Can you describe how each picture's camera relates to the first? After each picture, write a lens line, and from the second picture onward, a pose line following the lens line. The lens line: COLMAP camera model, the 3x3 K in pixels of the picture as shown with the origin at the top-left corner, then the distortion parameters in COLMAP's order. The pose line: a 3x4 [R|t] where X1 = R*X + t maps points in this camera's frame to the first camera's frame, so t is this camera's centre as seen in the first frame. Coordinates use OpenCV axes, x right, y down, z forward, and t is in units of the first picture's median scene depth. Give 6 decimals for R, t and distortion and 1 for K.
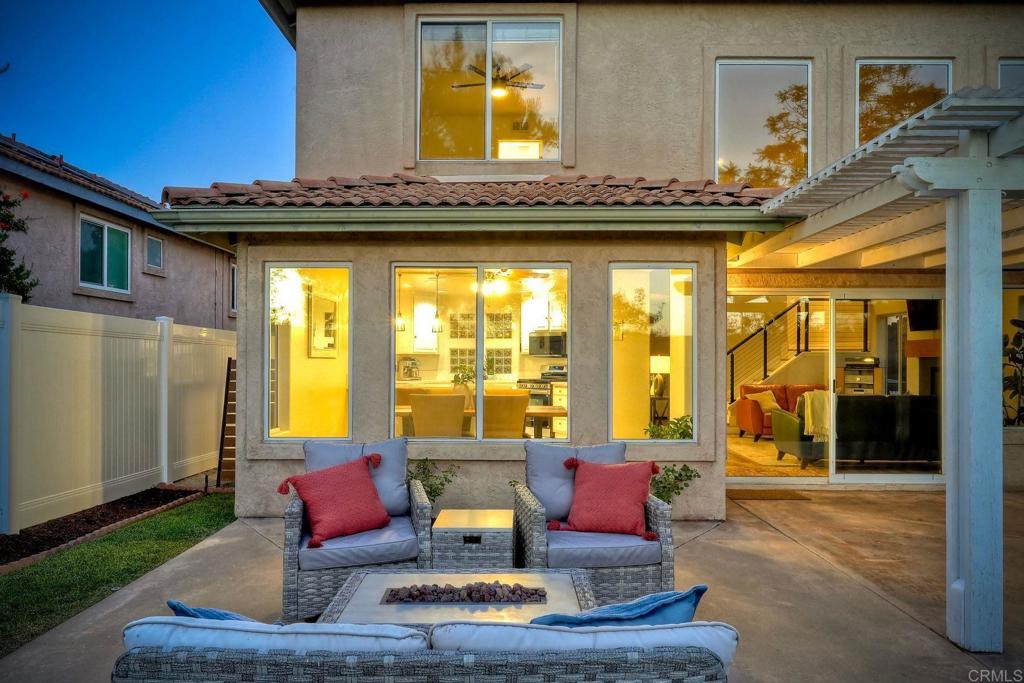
lens RADIAL K [[686.0, 0, 517.0], [0, 686.0, 357.0], [0, 0, 1]] dist [-0.000436, -0.000883]
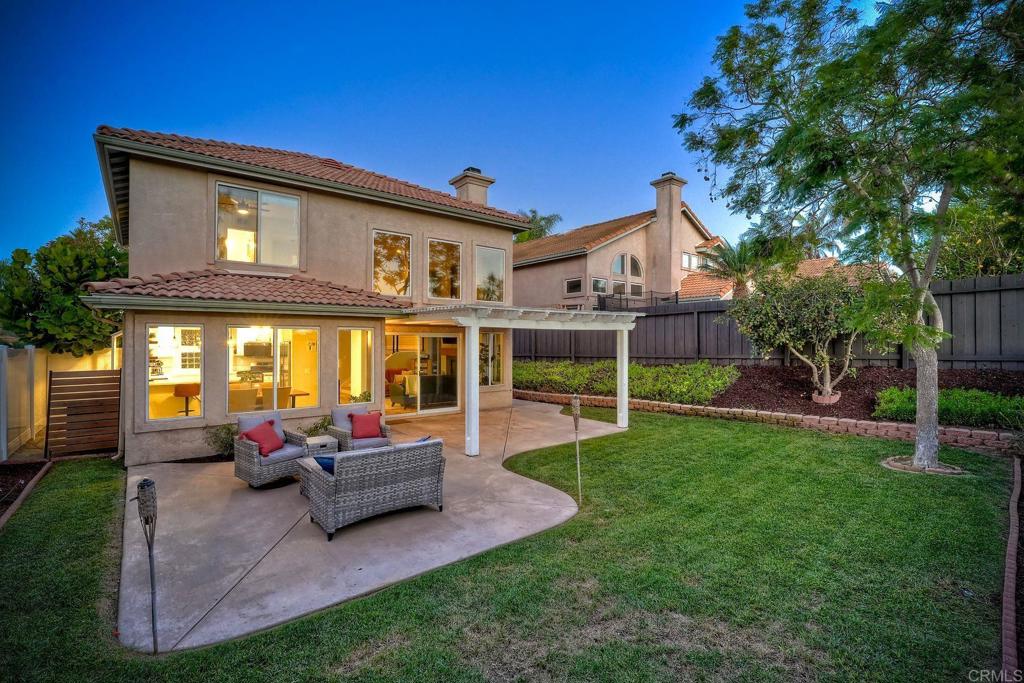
lens RADIAL K [[461.9, 0, 498.1], [0, 461.9, 340.2], [0, 0, 1]] dist [-0.009823, 0.007097]
pose [[0.785349, -0.001183, 0.619052, -0.321513], [-0.002327, 0.999985, 0.004862, -0.083574], [-0.619049, -0.005259, 0.785335, -0.435492]]
